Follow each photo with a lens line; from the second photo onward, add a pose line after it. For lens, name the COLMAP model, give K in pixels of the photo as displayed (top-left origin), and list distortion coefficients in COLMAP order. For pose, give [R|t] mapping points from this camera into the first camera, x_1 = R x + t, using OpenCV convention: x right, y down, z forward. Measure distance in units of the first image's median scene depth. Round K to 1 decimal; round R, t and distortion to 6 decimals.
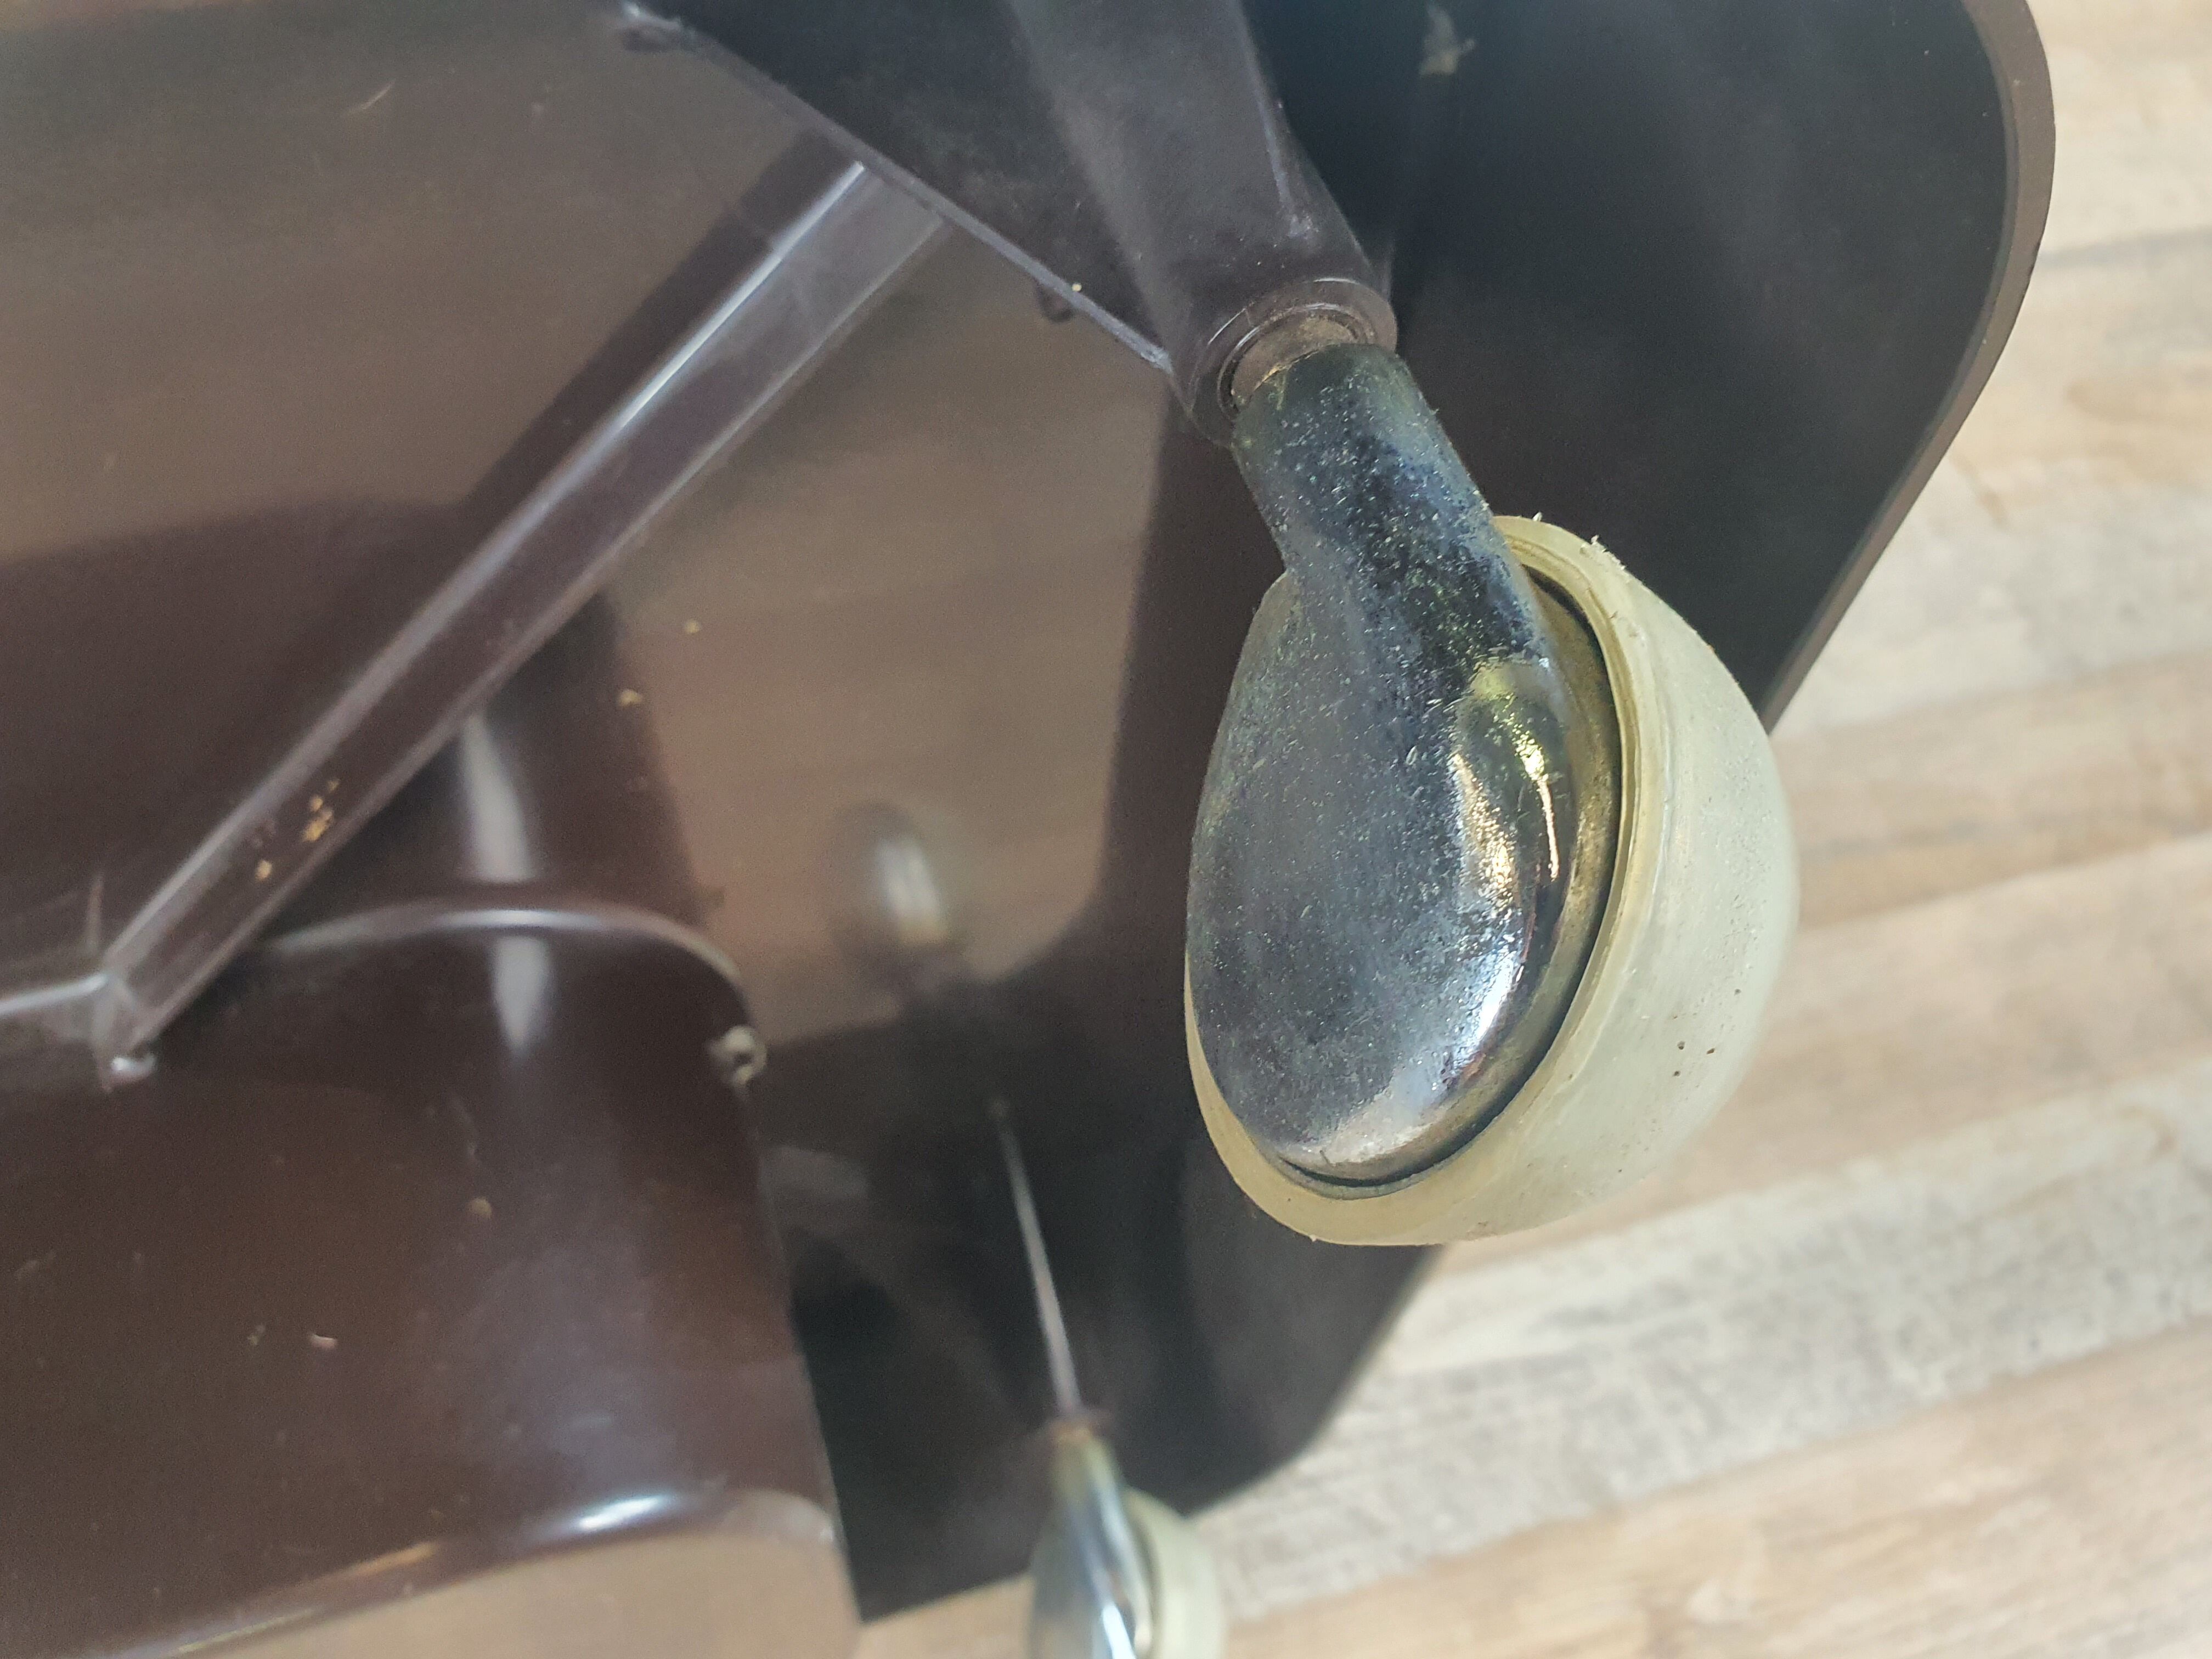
lens RADIAL K [[1735.7, 0, 1106.6], [0, 1735.7, 760.3], [0, 0, 1]] dist [-0.035458, 0.079614]
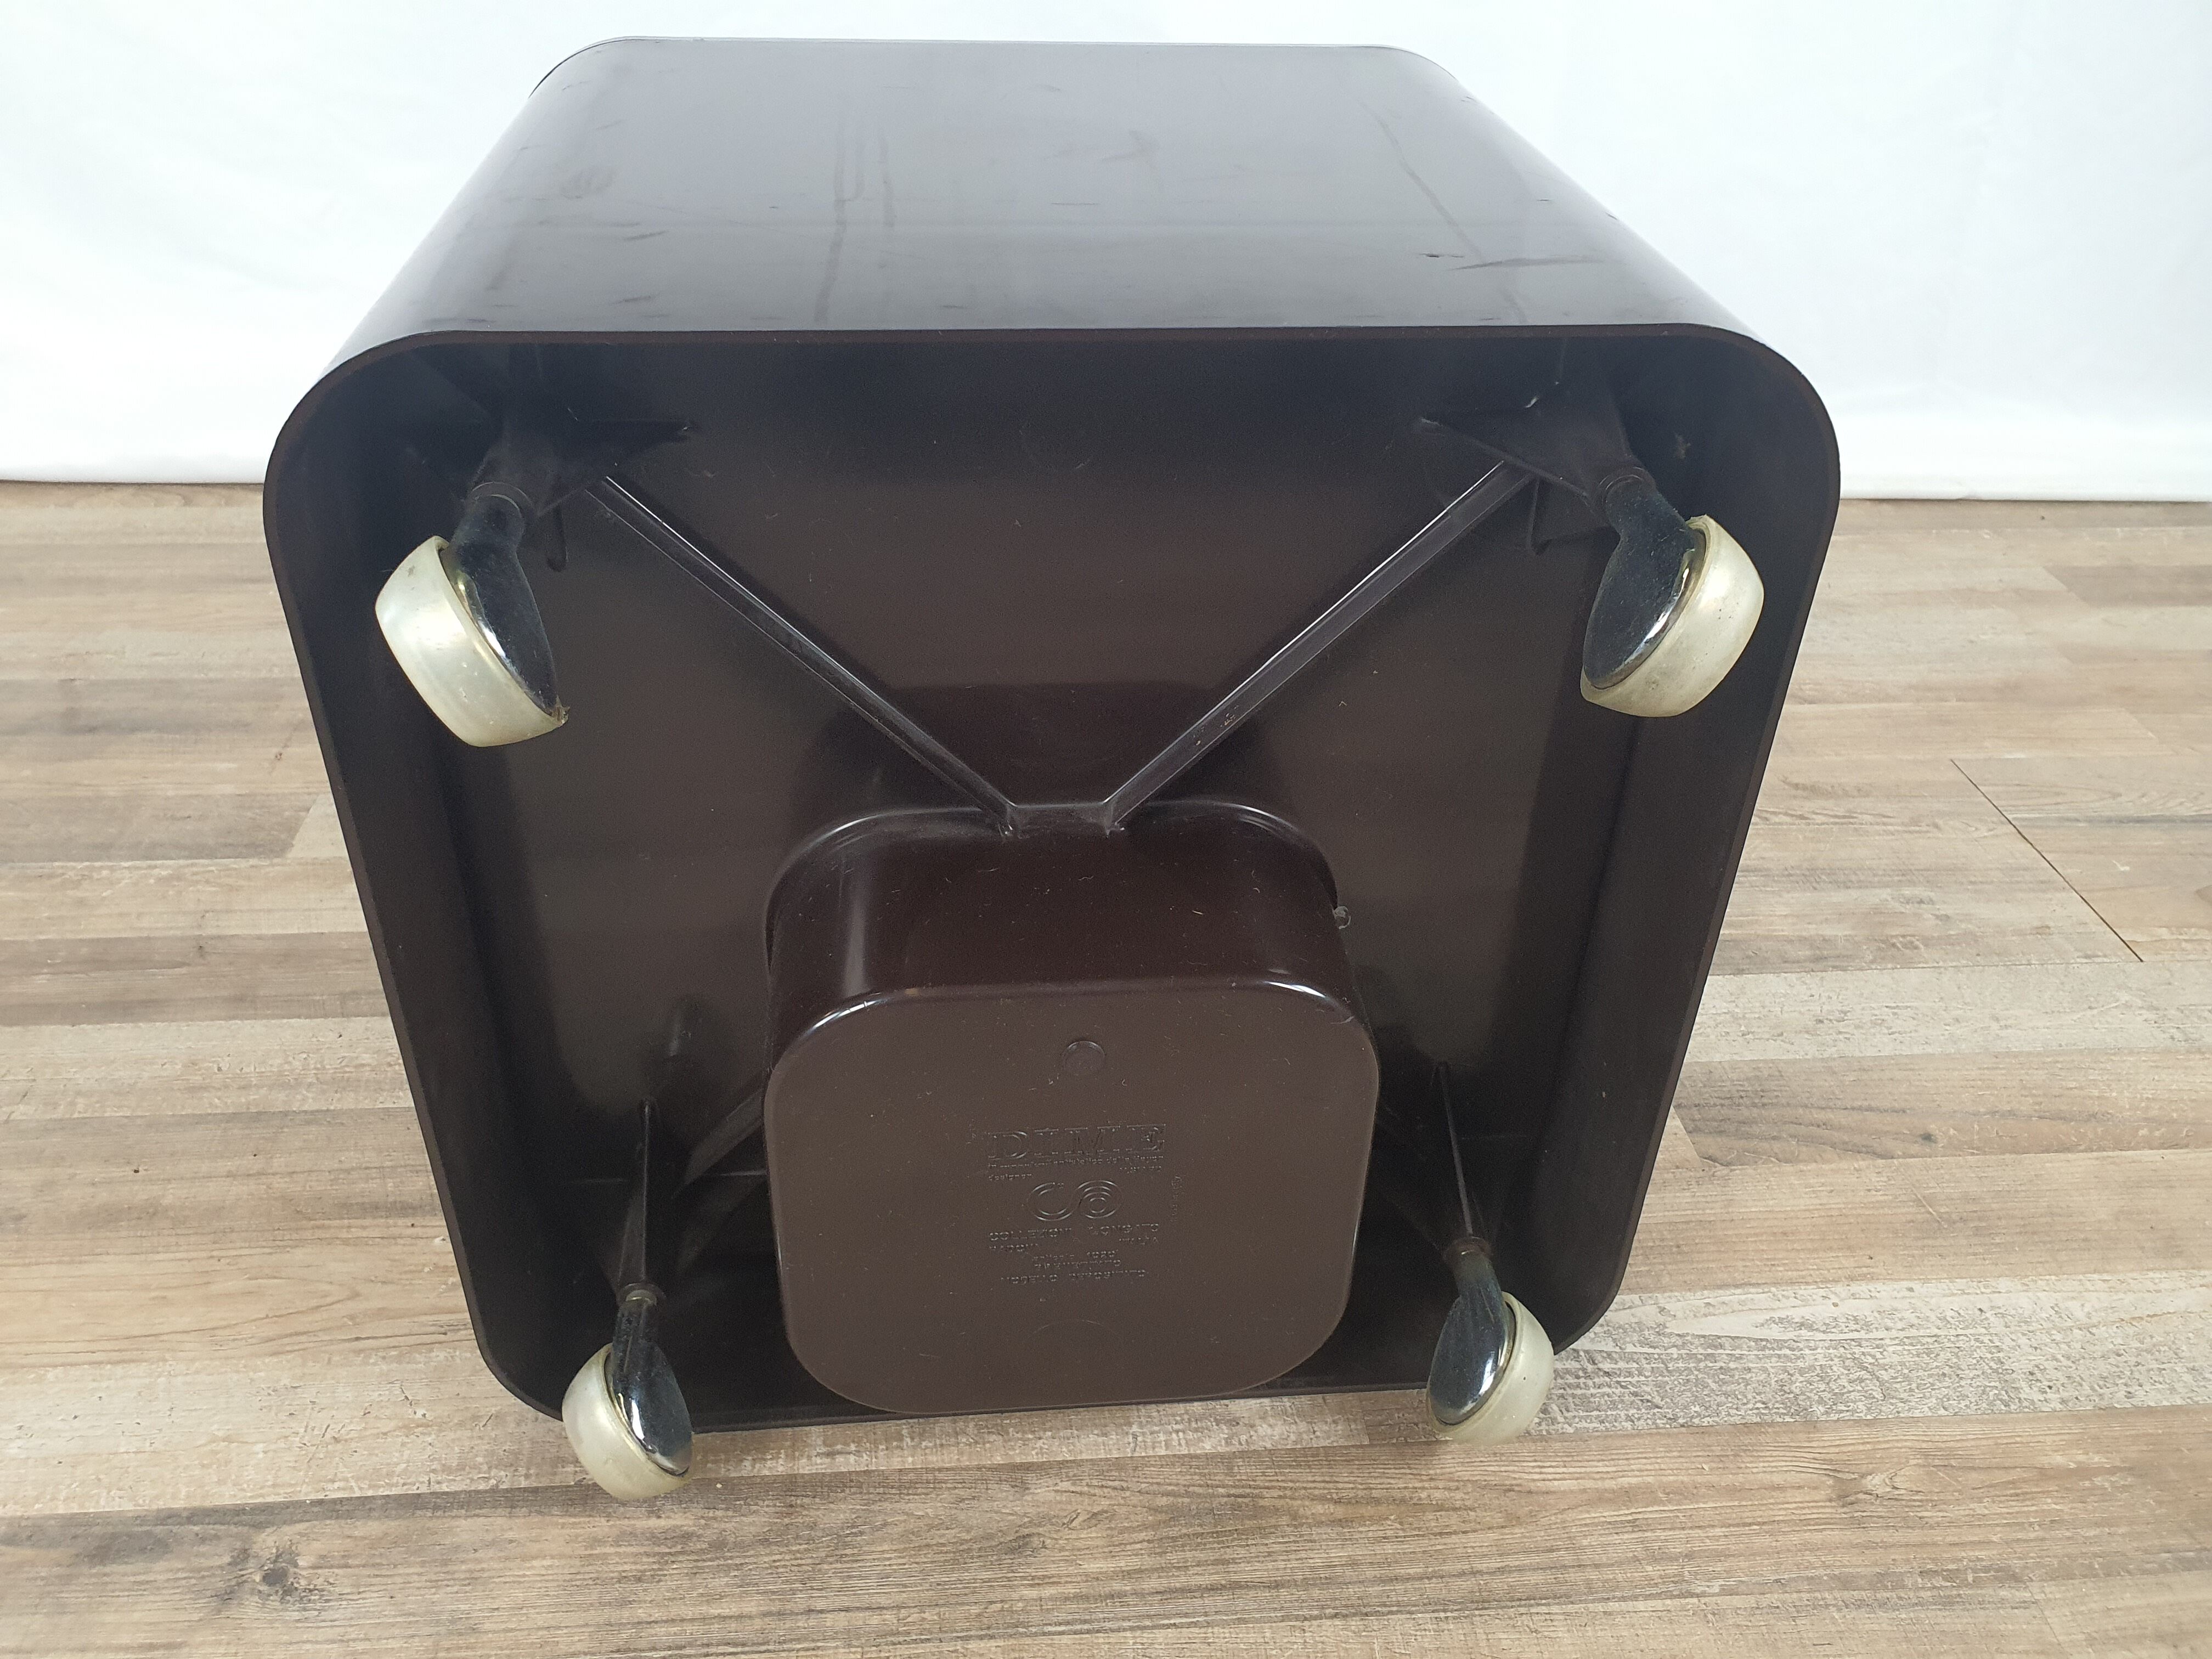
lens RADIAL K [[1735.7, 0, 1088.9], [0, 1735.7, 810.8], [0, 0, 1]] dist [-0.035458, 0.079614]
pose [[0.977145, 0.078442, -0.197574, -0.070044], [-0.147506, 0.919457, -0.364474, 0.578524], [0.153070, 0.385288, 0.910013, -0.680530]]
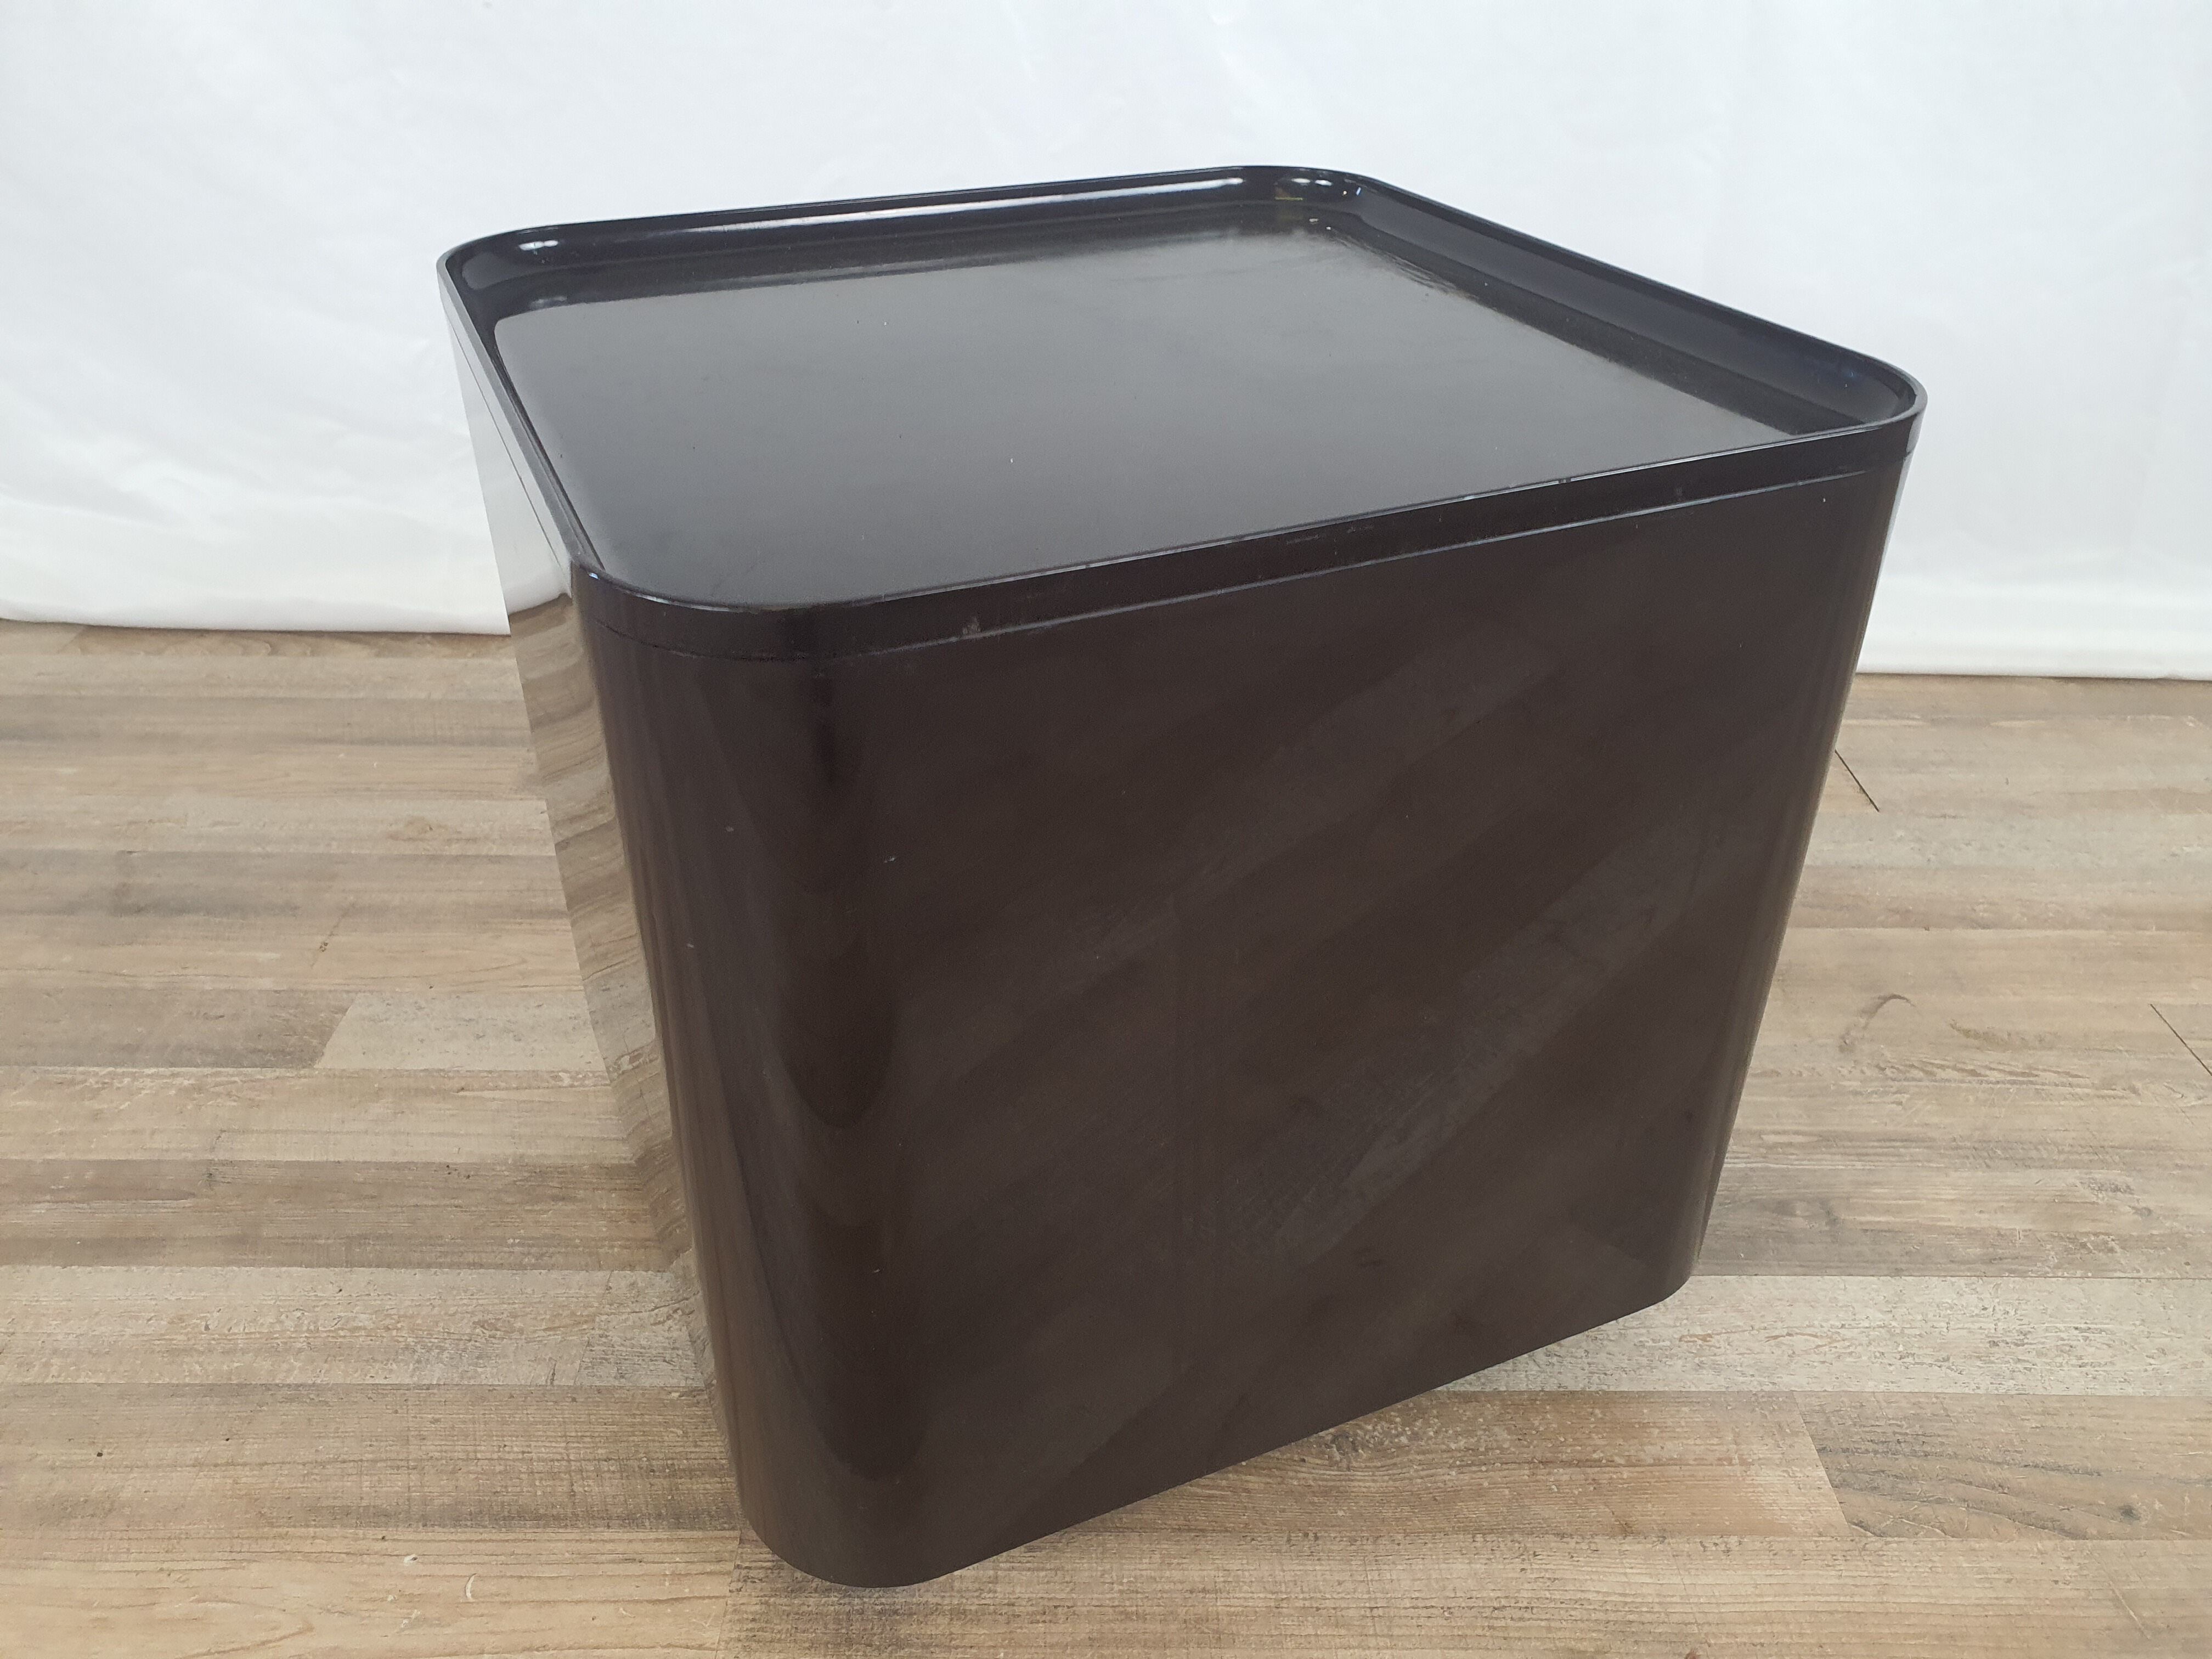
lens RADIAL K [[1735.7, 0, 1107.0], [0, 1735.7, 818.9], [0, 0, 1]] dist [-0.035458, 0.079614]
pose [[0.957732, 0.097351, -0.270688, -0.053202], [-0.200007, 0.901679, -0.383369, 0.324036], [0.206752, 0.421304, 0.883038, -0.577104]]
